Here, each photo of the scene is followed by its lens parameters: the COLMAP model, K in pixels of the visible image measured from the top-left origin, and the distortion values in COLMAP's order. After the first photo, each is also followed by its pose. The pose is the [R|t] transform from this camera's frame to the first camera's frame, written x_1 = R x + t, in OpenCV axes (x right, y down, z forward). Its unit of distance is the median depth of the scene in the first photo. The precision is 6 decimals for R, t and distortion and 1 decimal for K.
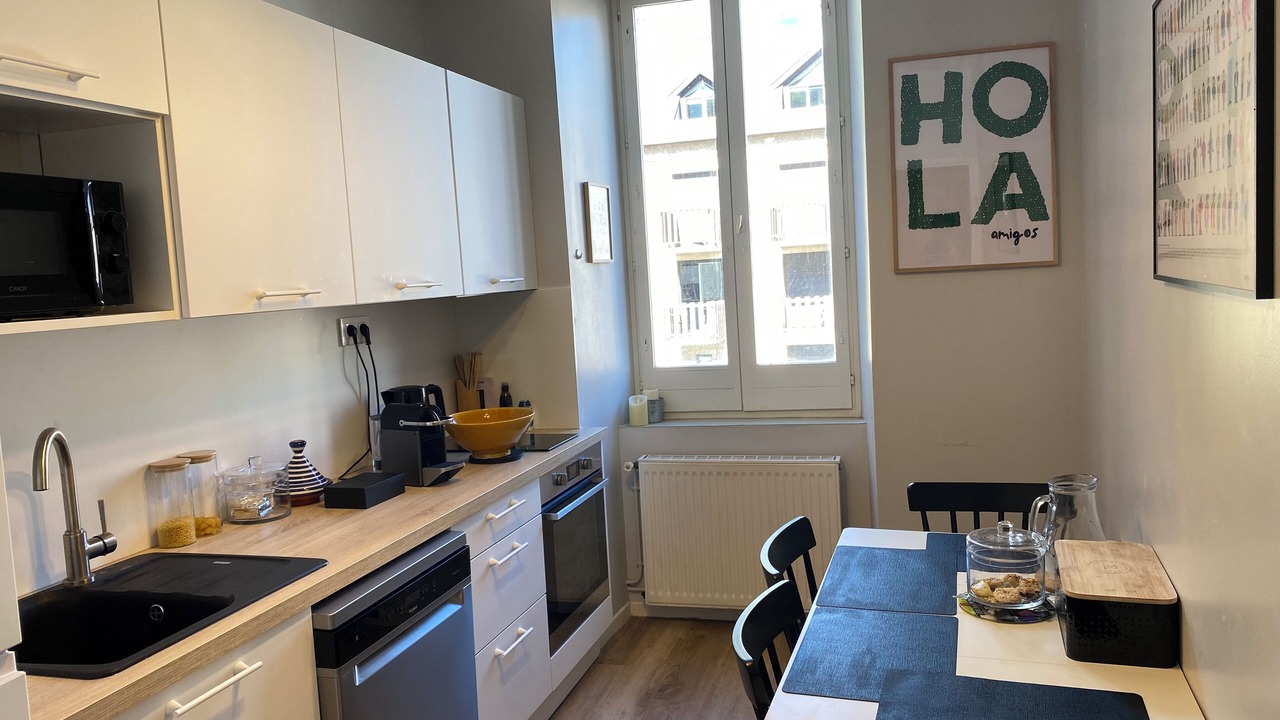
lens RADIAL K [[1135.5, 0, 637.9], [0, 1135.5, 415.6], [0, 0, 1]] dist [0.077180, -0.212192]
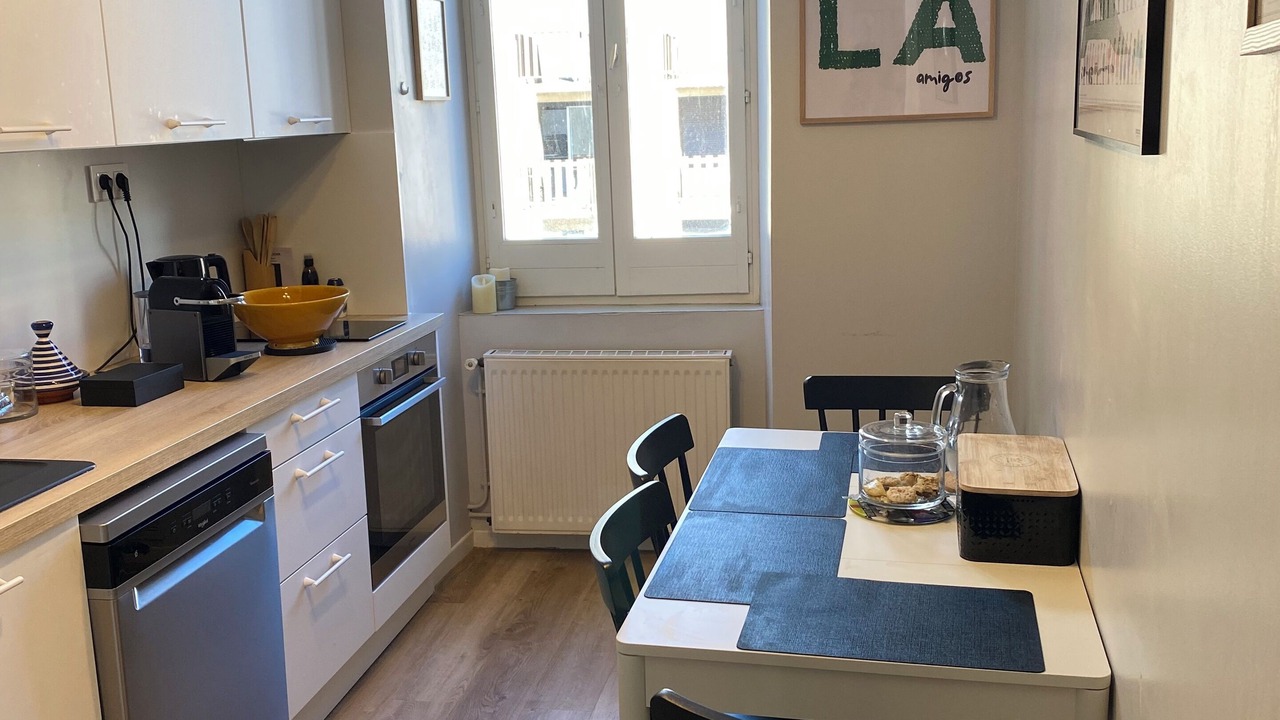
lens RADIAL K [[1241.6, 0, 624.0], [0, 1241.6, 365.1], [0, 0, 1]] dist [0.161130, -0.497960]
pose [[0.993275, 0.000486, 0.115782, -0.002394], [-0.009038, 0.997266, 0.073344, -0.016455], [-0.115430, -0.073897, 0.990563, 0.111039]]
